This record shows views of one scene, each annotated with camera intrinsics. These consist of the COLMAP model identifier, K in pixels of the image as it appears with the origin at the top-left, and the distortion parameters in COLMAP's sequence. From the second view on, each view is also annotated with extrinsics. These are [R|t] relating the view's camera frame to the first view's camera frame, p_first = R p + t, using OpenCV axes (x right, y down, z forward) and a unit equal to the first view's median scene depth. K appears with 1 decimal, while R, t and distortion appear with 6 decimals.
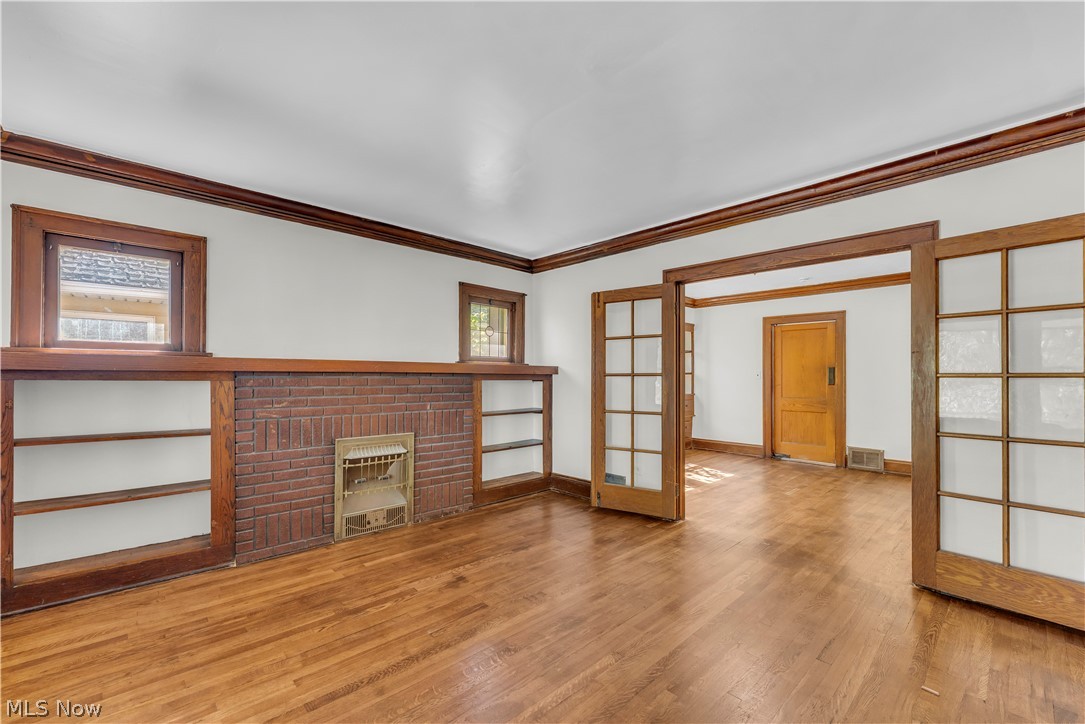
lens RADIAL K [[439.6, 0, 529.7], [0, 439.6, 370.4], [0, 0, 1]] dist [0.000270, 0.000014]
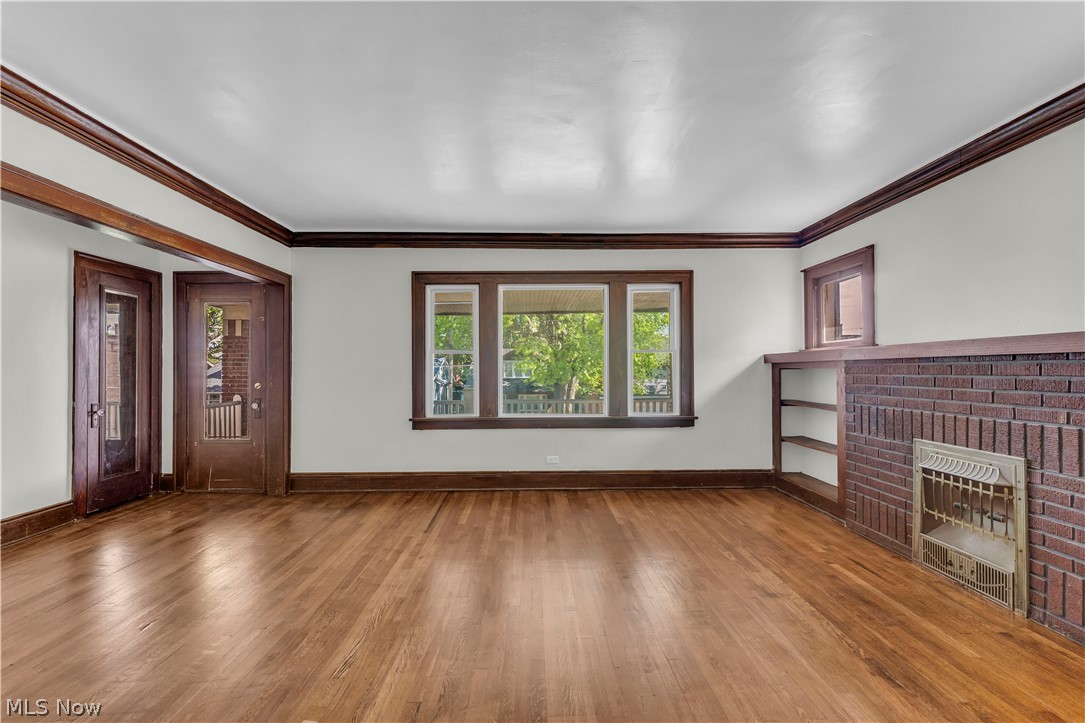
lens RADIAL K [[439.6, 0, 529.7], [0, 439.6, 369.9], [0, 0, 1]] dist [0.000270, 0.000014]
pose [[-0.670513, 0.003736, -0.741888, 0.720779], [0.019035, 0.999745, -0.012170, 0.024198], [0.741653, -0.022282, -0.670413, 1.099798]]
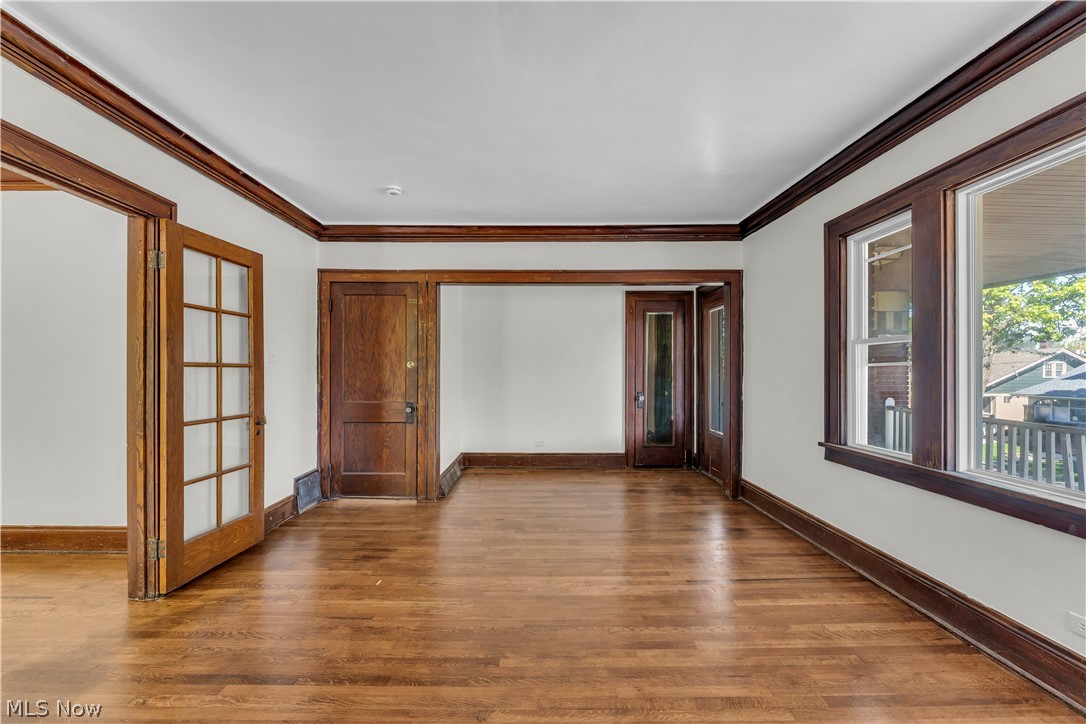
lens RADIAL K [[447.5, 0, 543.9], [0, 447.5, 367.4], [0, 0, 1]] dist [0.001788, 0.000053]
pose [[-0.746908, -0.001559, 0.664925, -0.275320], [-0.015422, 0.999769, -0.014981, 0.015536], [-0.664748, -0.021444, -0.746760, 1.002623]]
